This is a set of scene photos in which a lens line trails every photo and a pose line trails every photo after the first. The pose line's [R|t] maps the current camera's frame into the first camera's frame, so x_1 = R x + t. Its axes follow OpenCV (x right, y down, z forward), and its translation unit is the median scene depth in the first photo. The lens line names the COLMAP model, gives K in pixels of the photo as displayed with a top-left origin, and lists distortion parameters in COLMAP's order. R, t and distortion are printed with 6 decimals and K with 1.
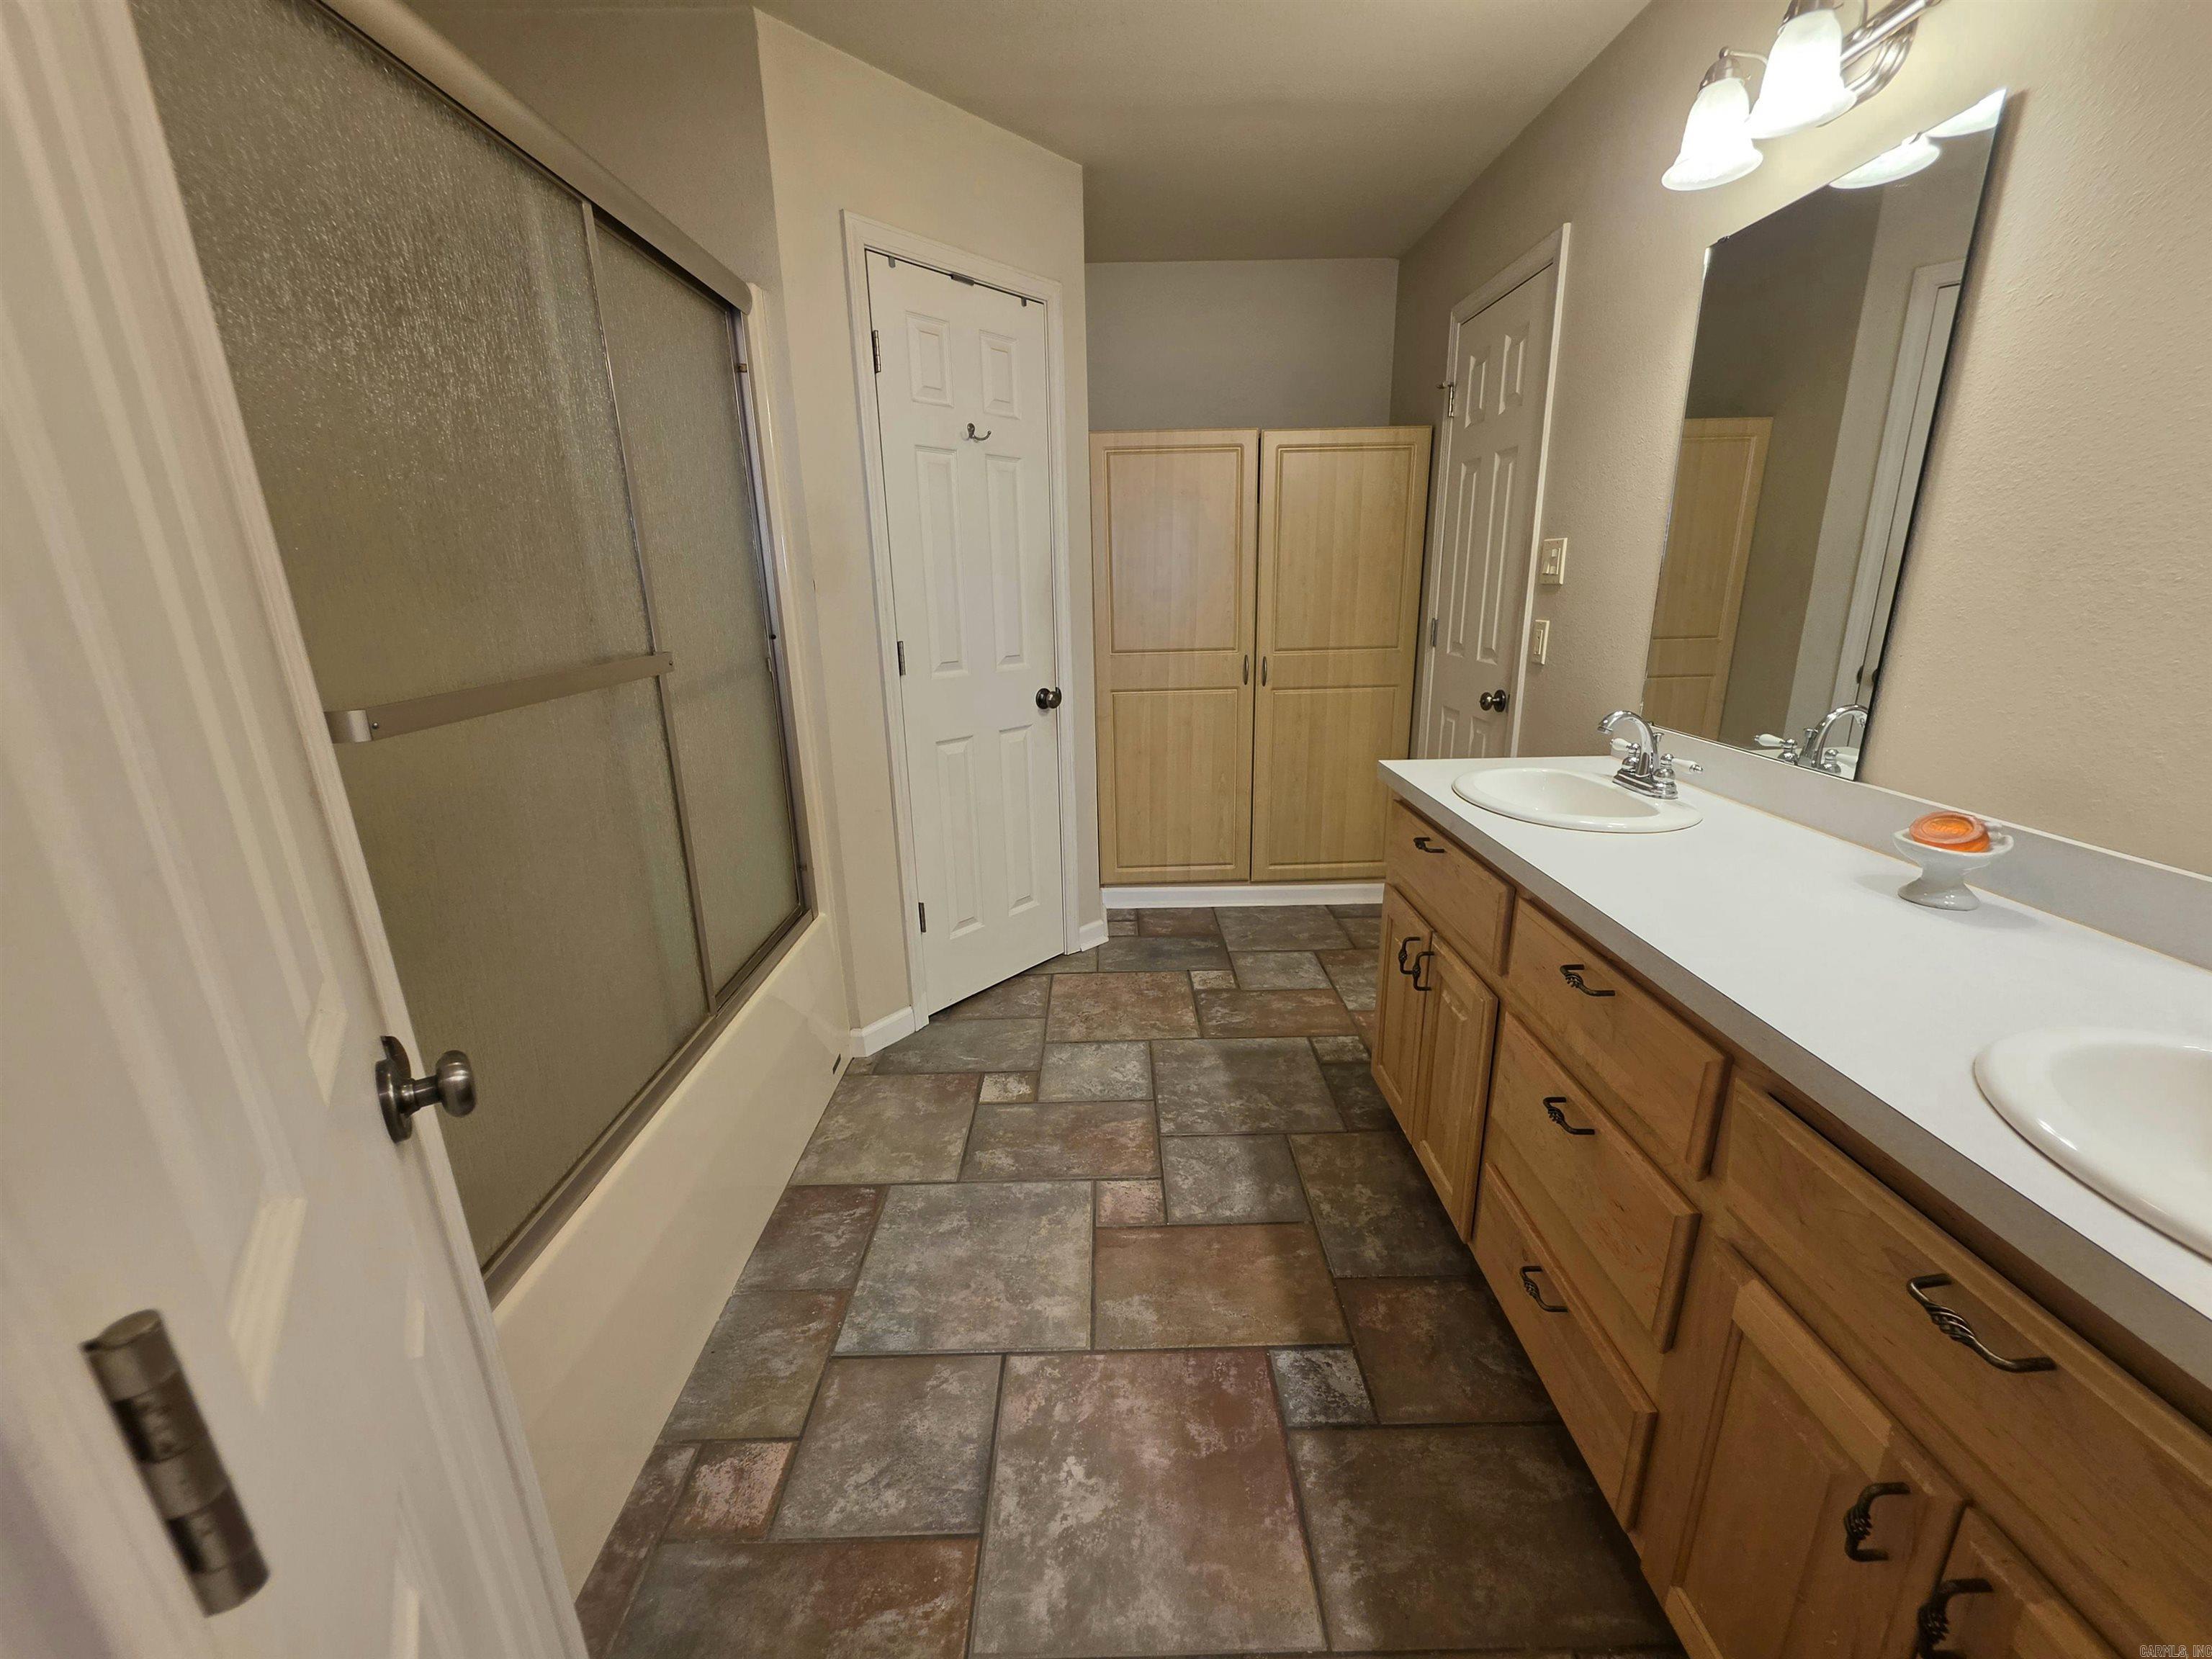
lens RADIAL K [[904.1, 0, 1106.6], [0, 904.1, 841.7], [0, 0, 1]] dist [-0.006572, 0.001594]
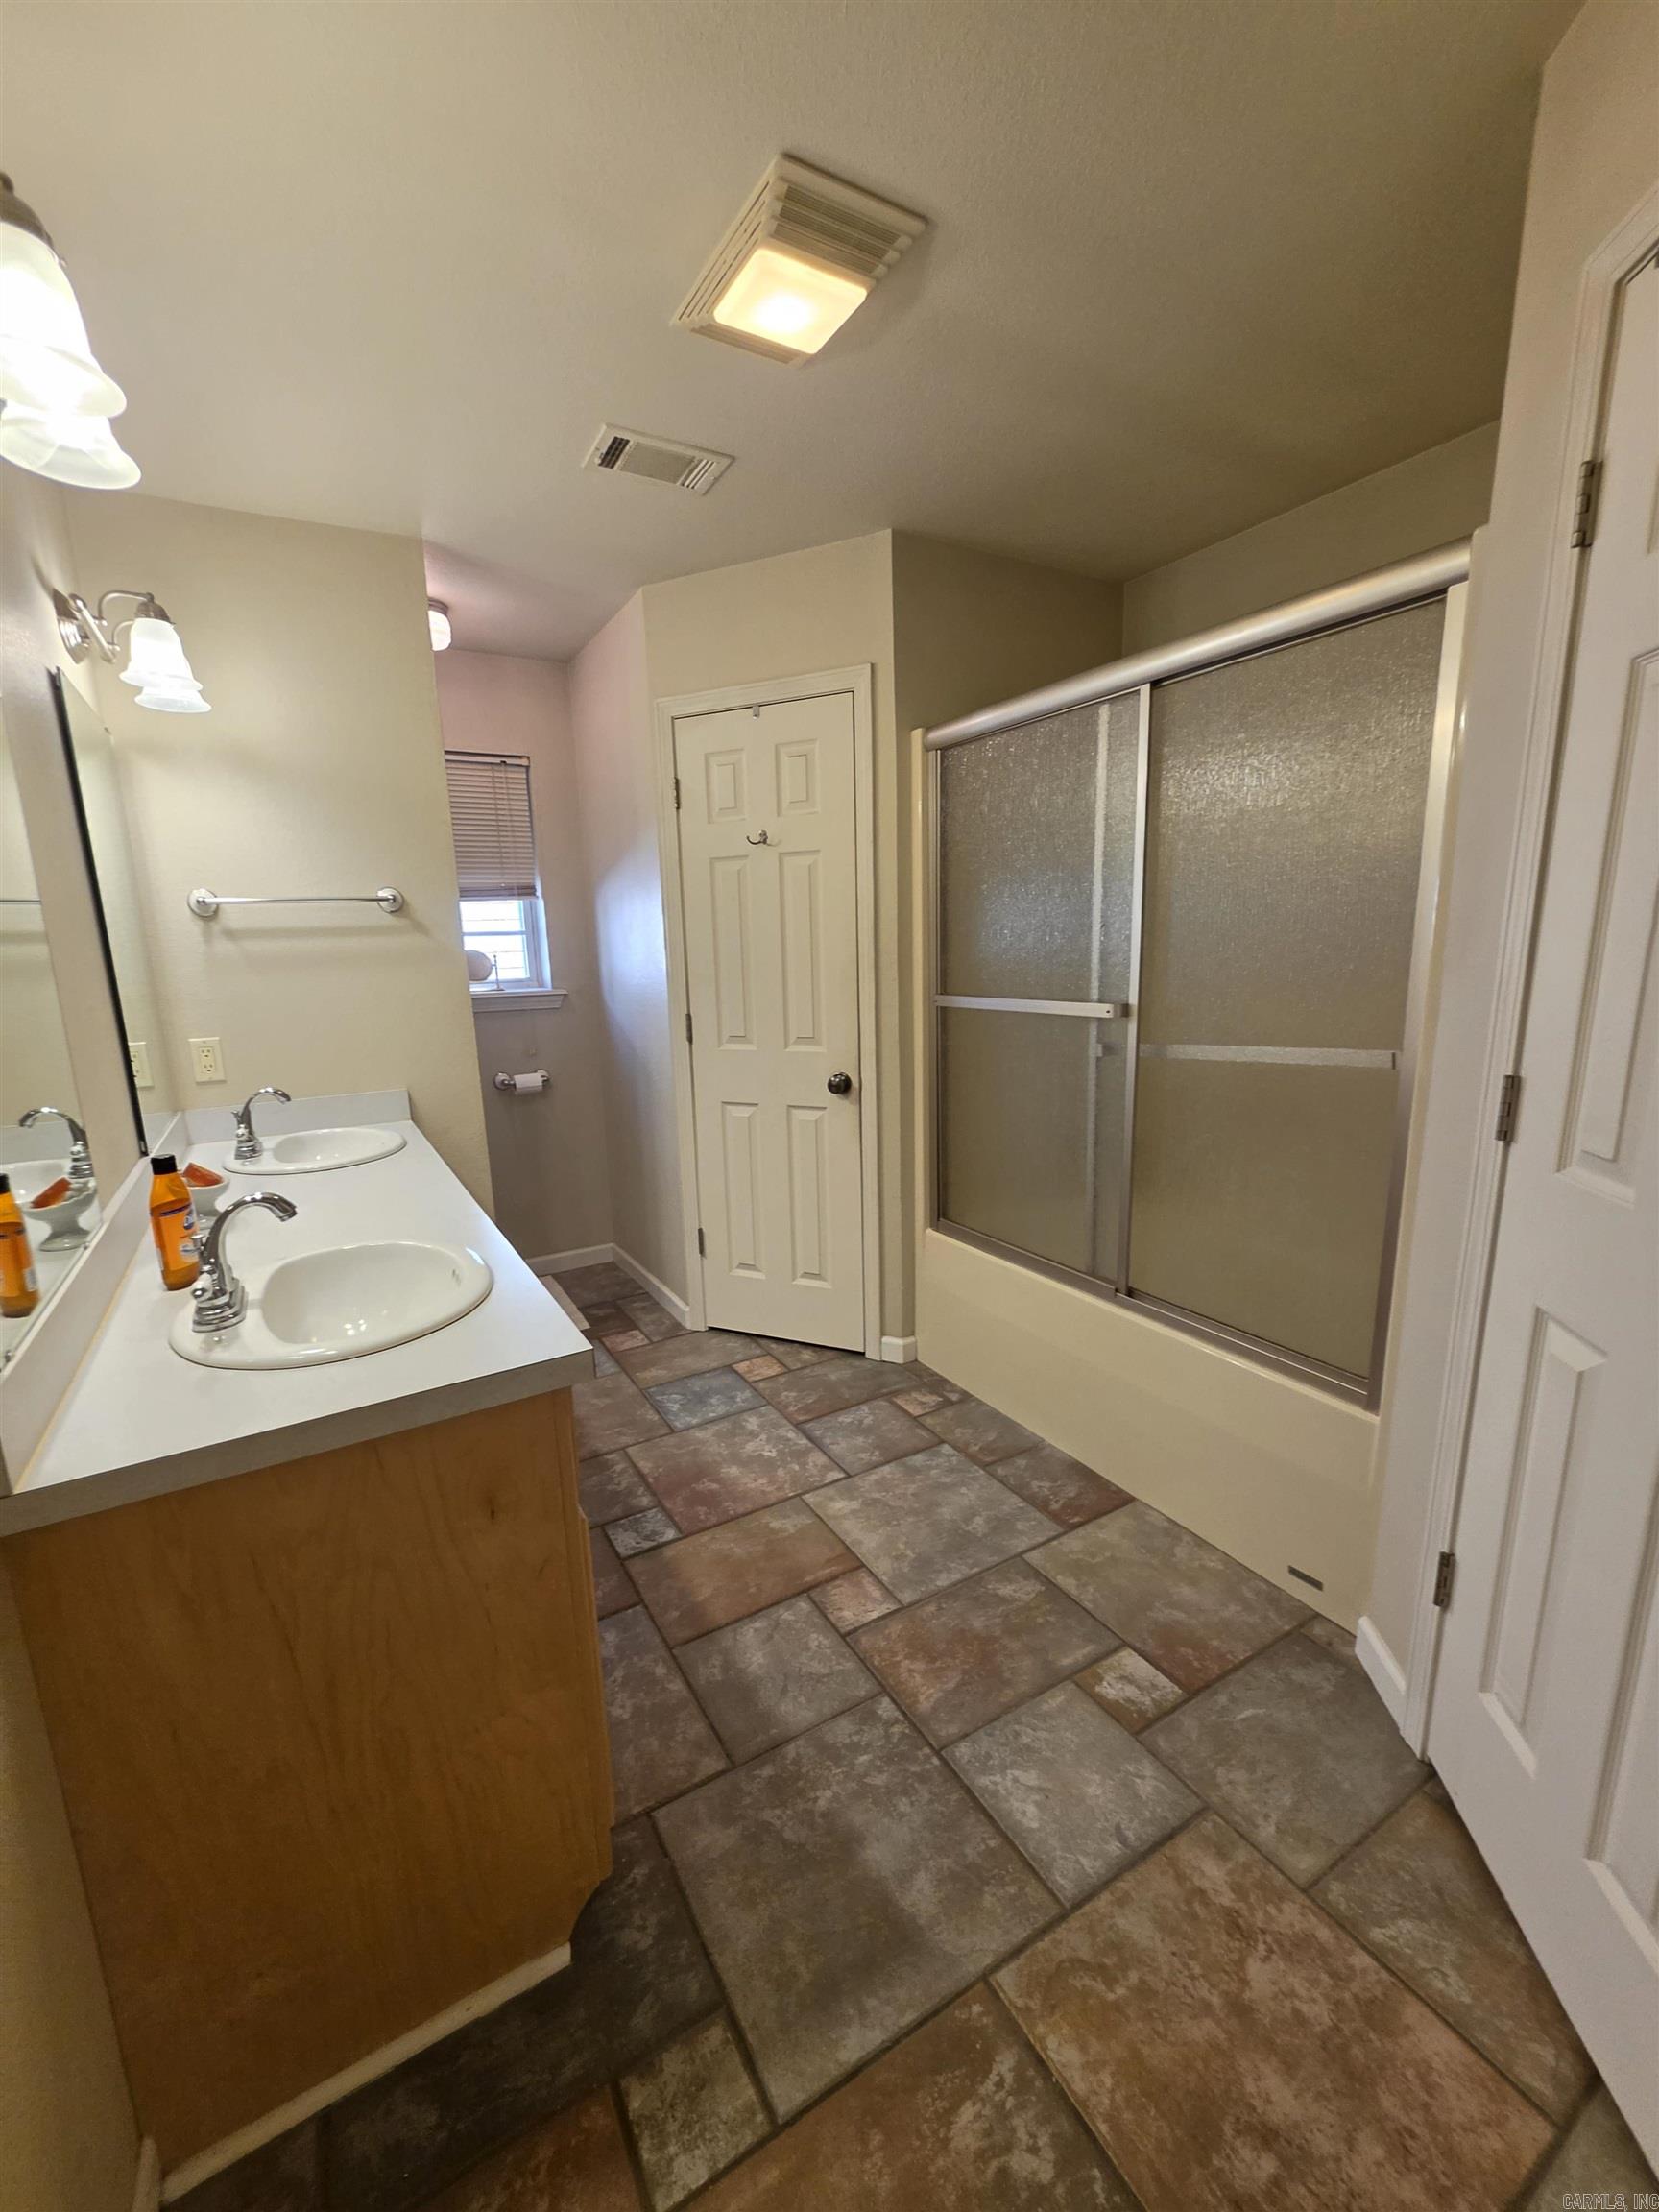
lens RADIAL K [[904.1, 0, 828.4], [0, 904.1, 1119.9], [0, 0, 1]] dist [-0.006572, 0.001594]
pose [[-0.865026, 0.139290, -0.482005, 0.456079], [-0.097302, 0.895878, 0.433514, -0.492724], [0.492202, 0.421901, -0.761405, 1.540858]]
